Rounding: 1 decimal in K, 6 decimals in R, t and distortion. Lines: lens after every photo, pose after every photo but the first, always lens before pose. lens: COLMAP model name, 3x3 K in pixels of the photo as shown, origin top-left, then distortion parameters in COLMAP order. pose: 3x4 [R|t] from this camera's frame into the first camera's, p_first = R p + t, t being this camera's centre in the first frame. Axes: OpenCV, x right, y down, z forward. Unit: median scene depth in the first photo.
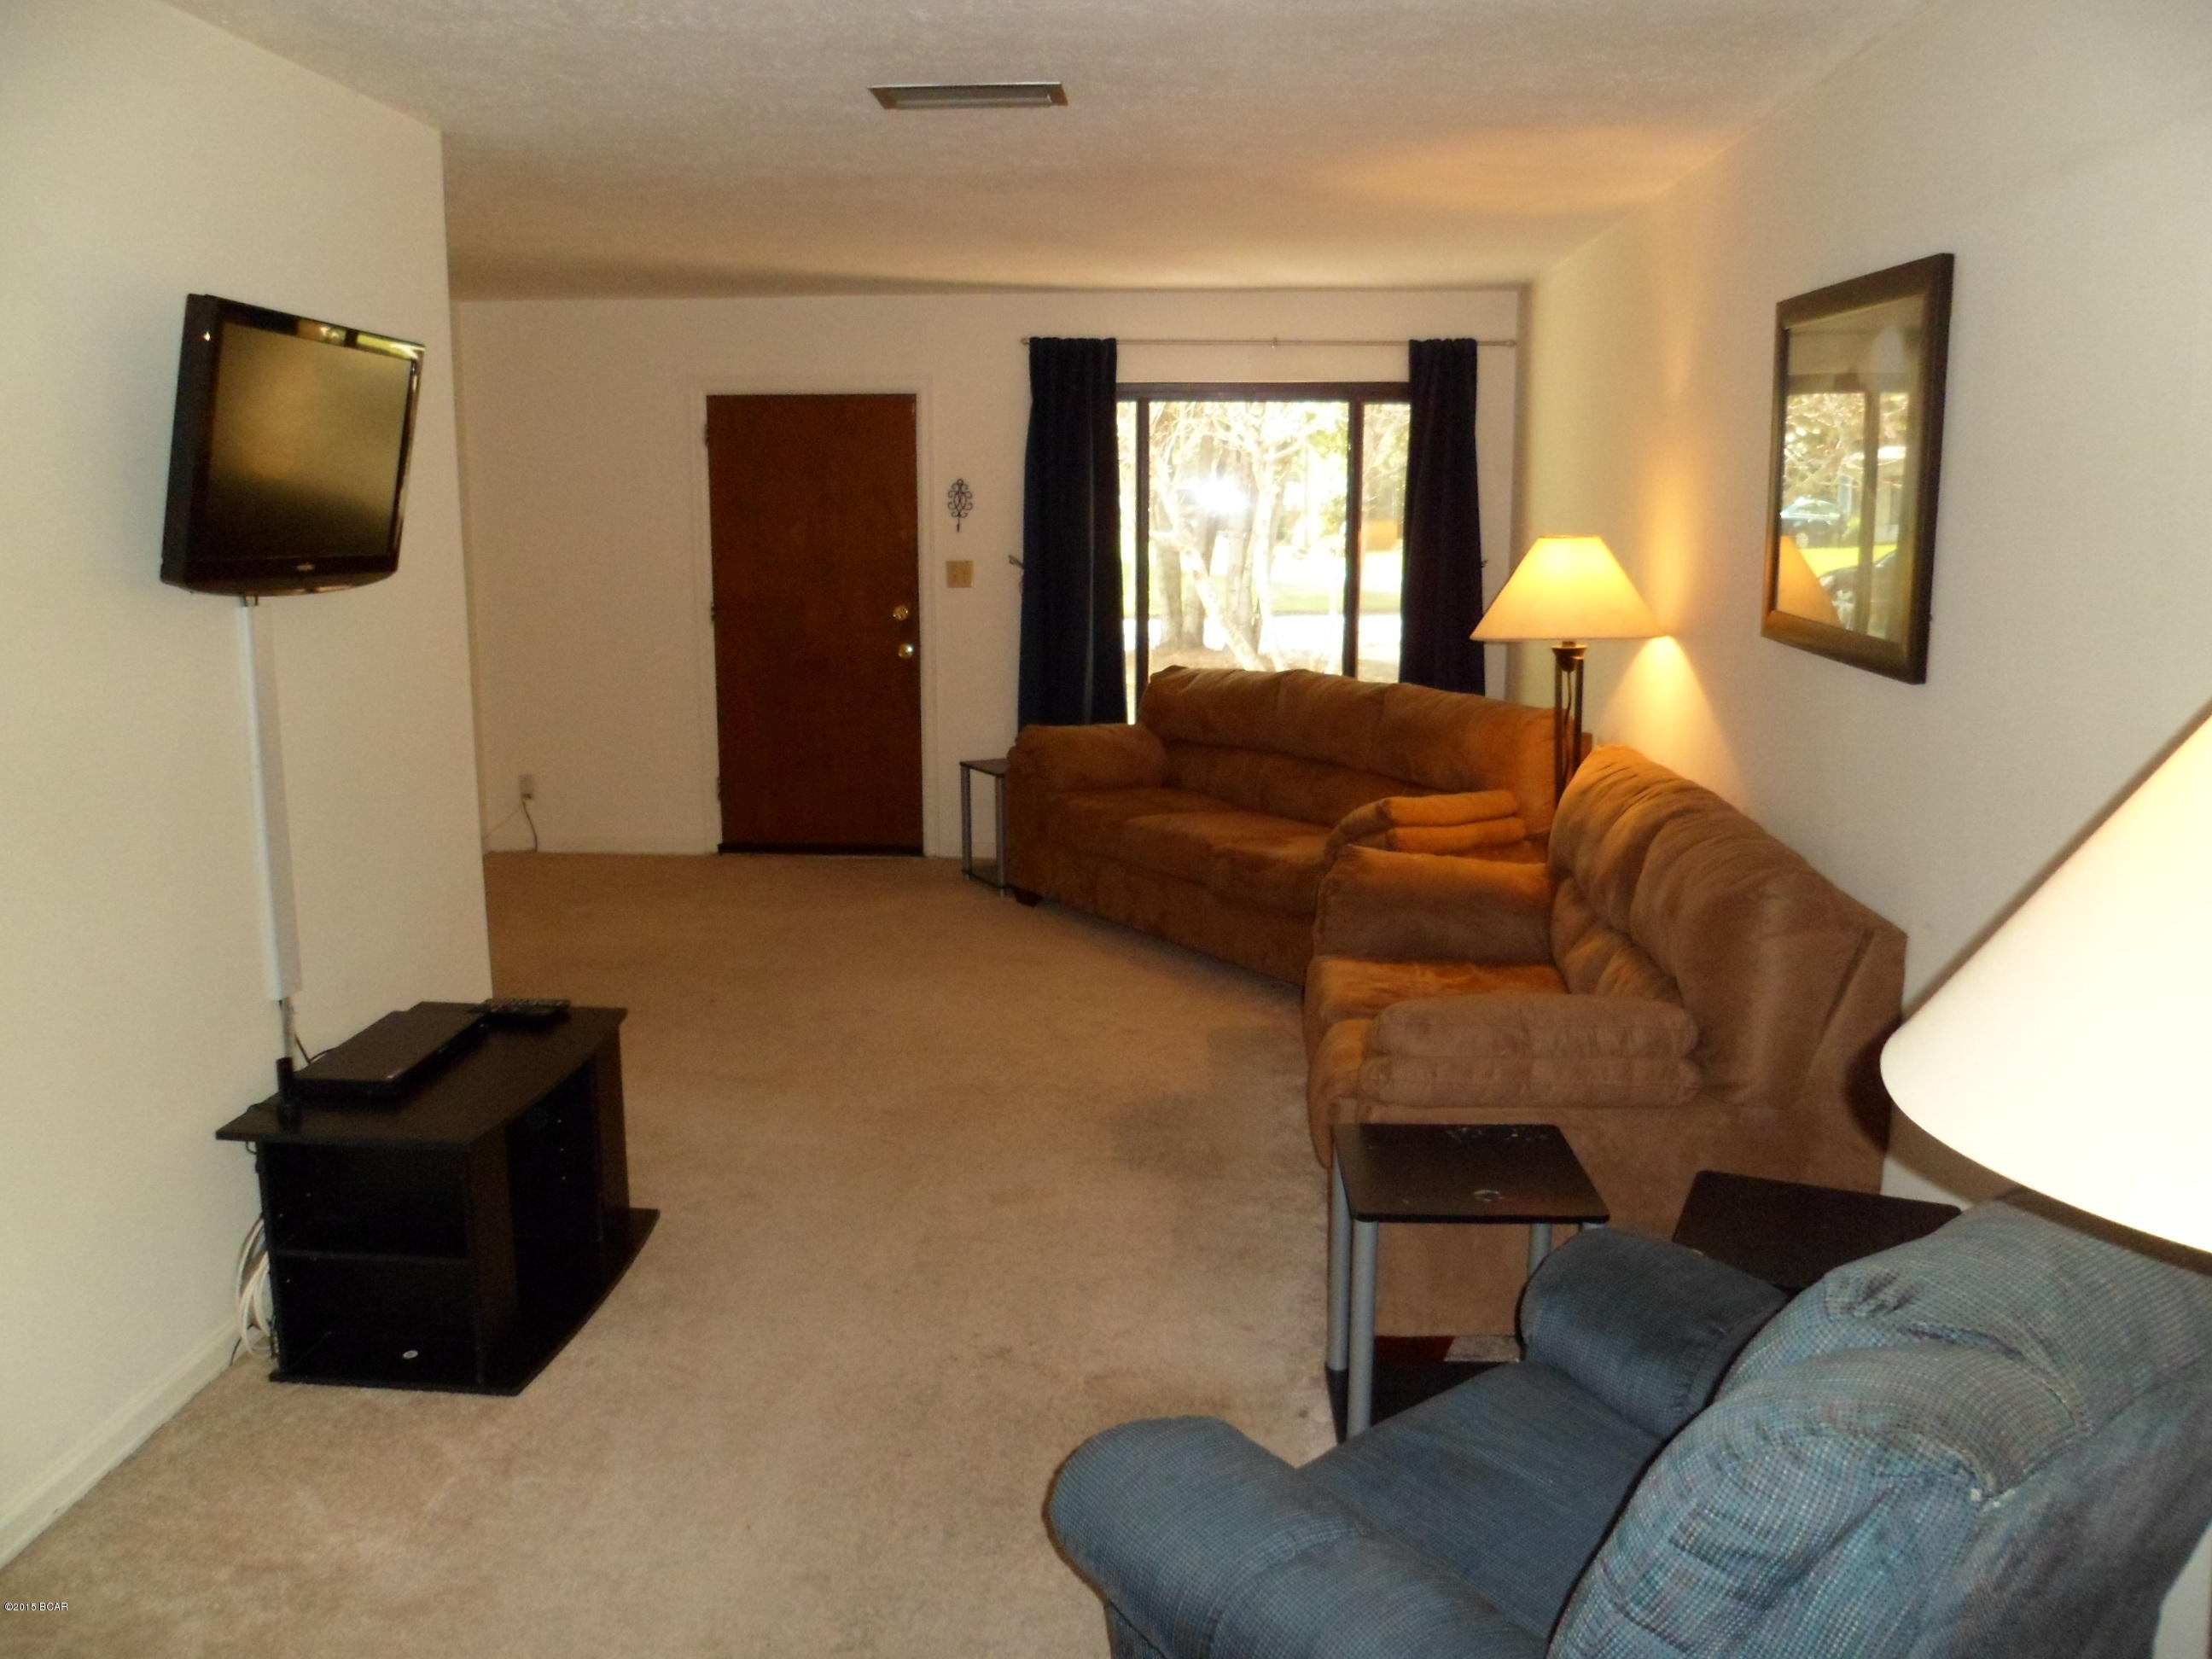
lens RADIAL K [[1733.1, 0, 1106.0], [0, 1733.1, 829.5], [0, 0, 1]] dist [-0.083954, 0.066795]
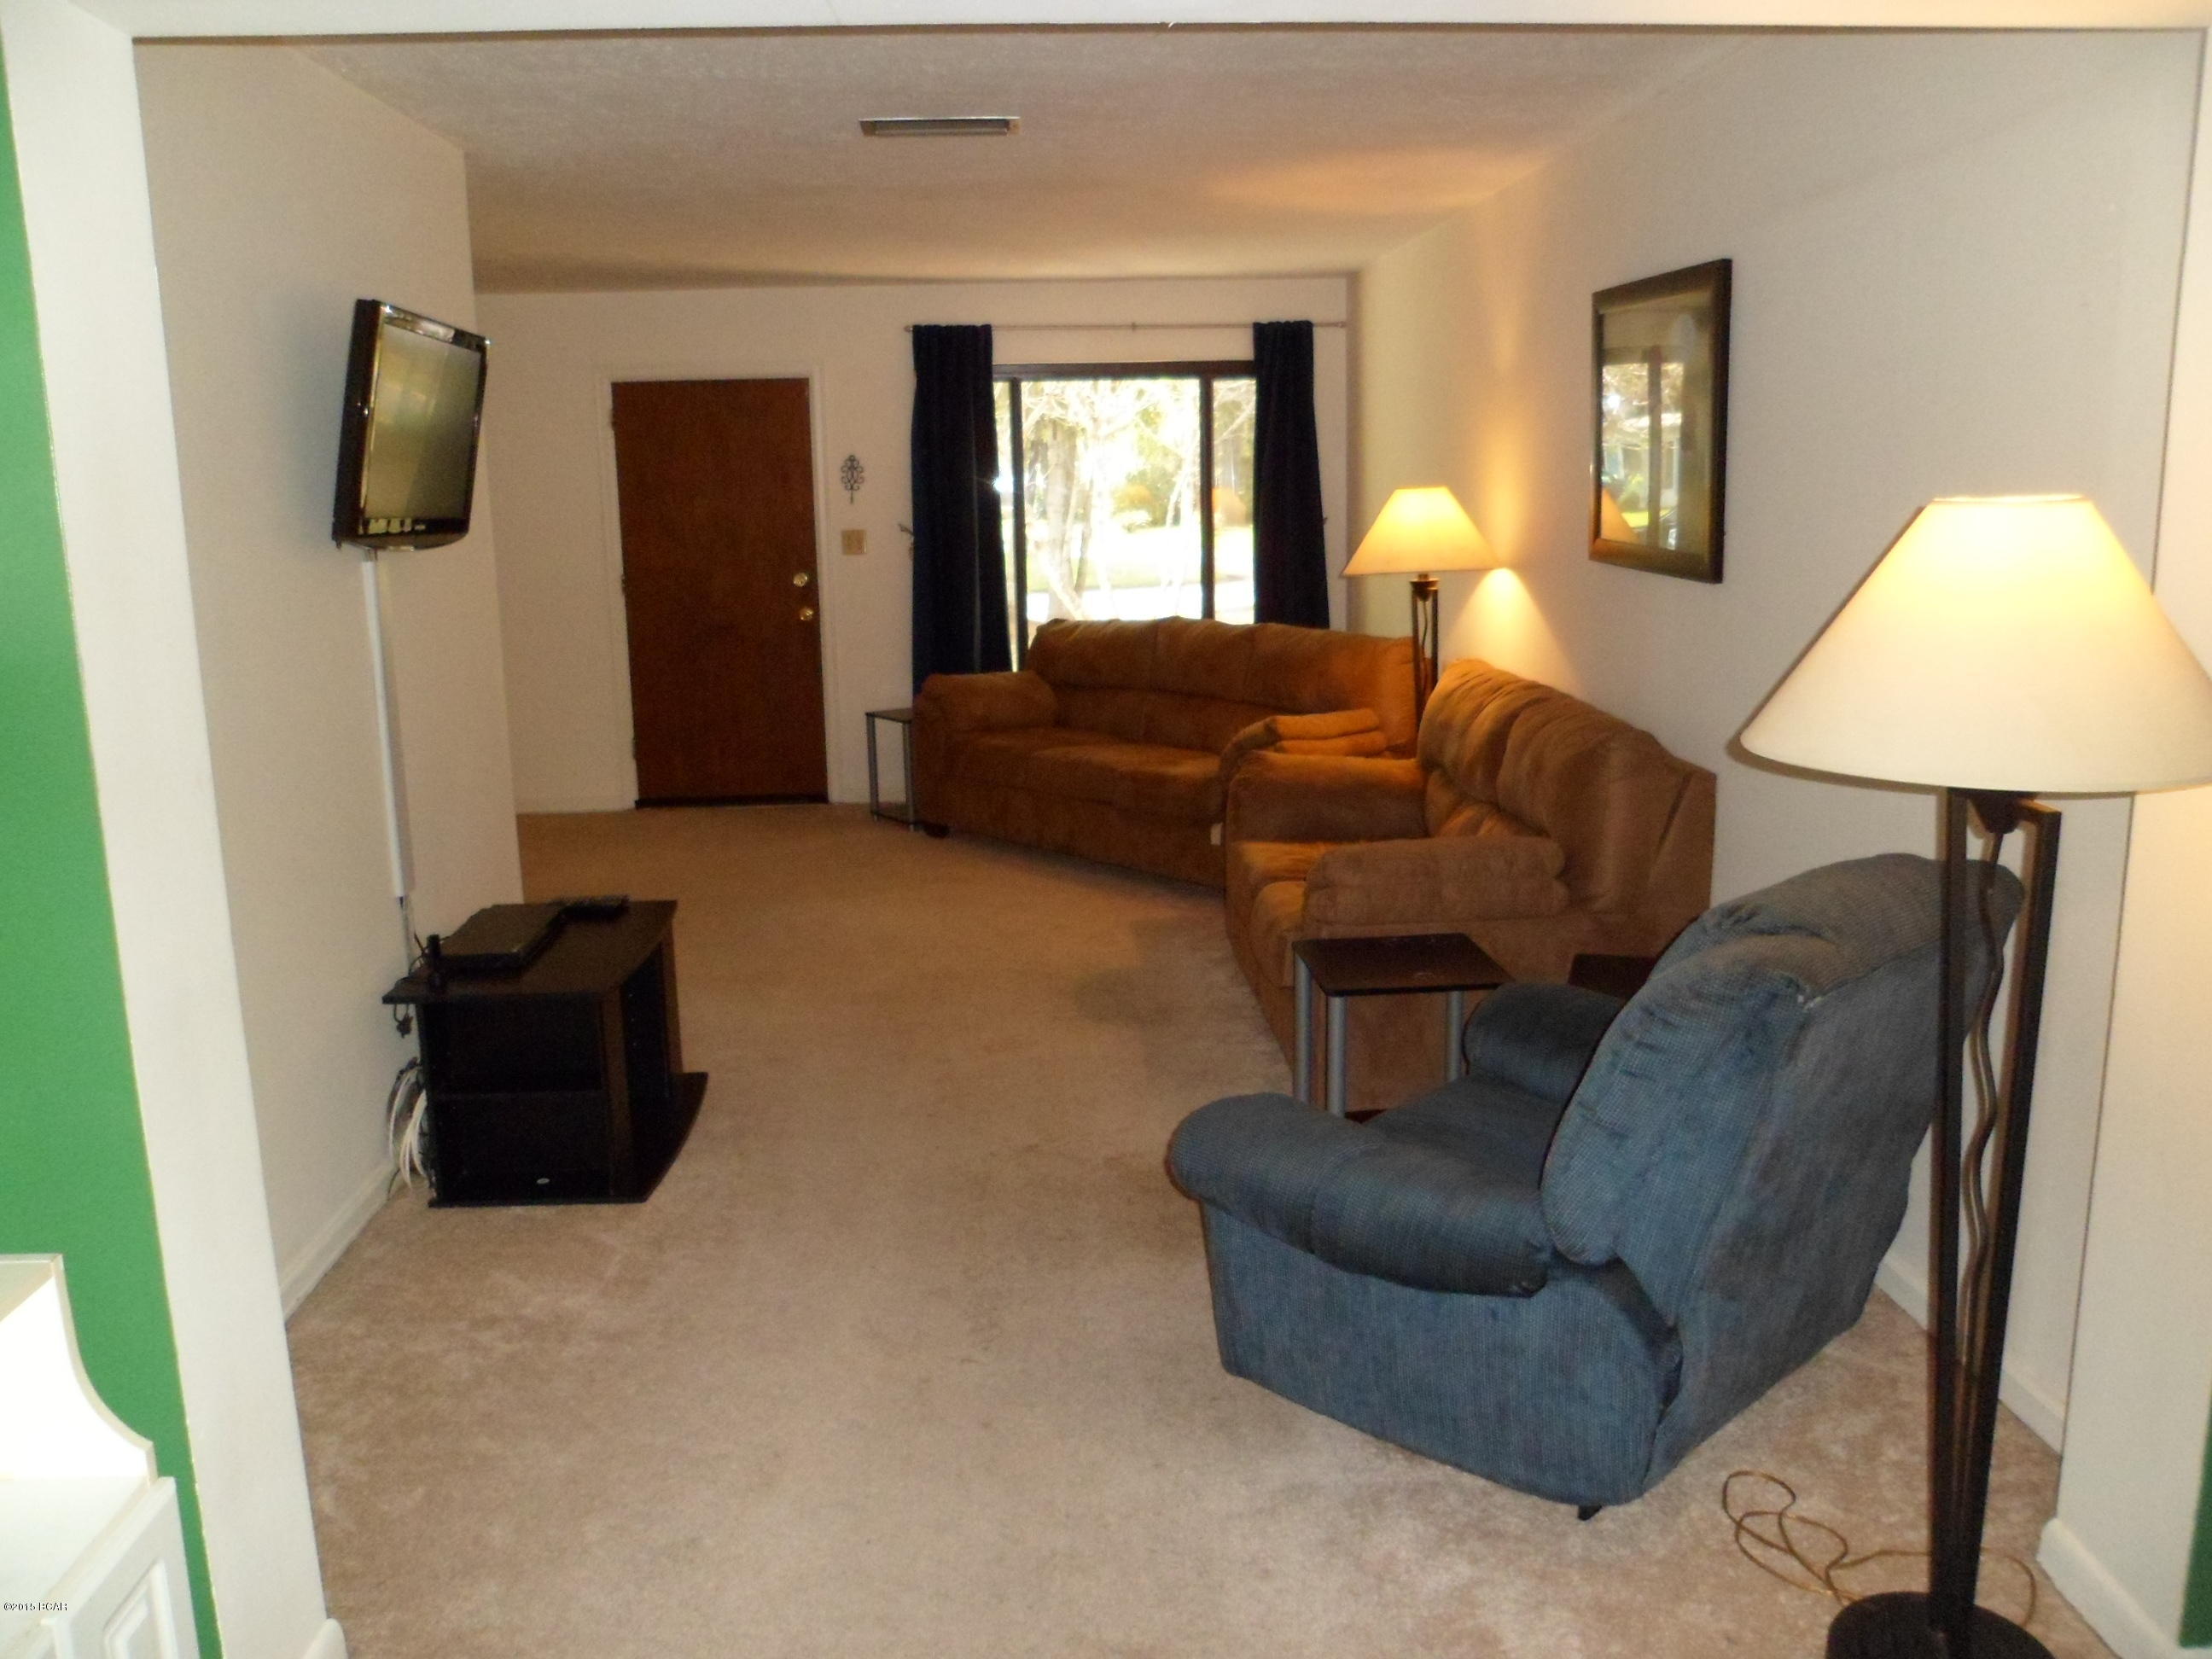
lens RADIAL K [[1733.1, 0, 1106.0], [0, 1733.1, 829.5], [0, 0, 1]] dist [-0.083954, 0.066795]
pose [[0.992198, -0.044218, 0.116565, -0.095972], [0.043023, 0.998993, 0.012750, 0.041506], [-0.117011, -0.007636, 0.993101, -0.161936]]
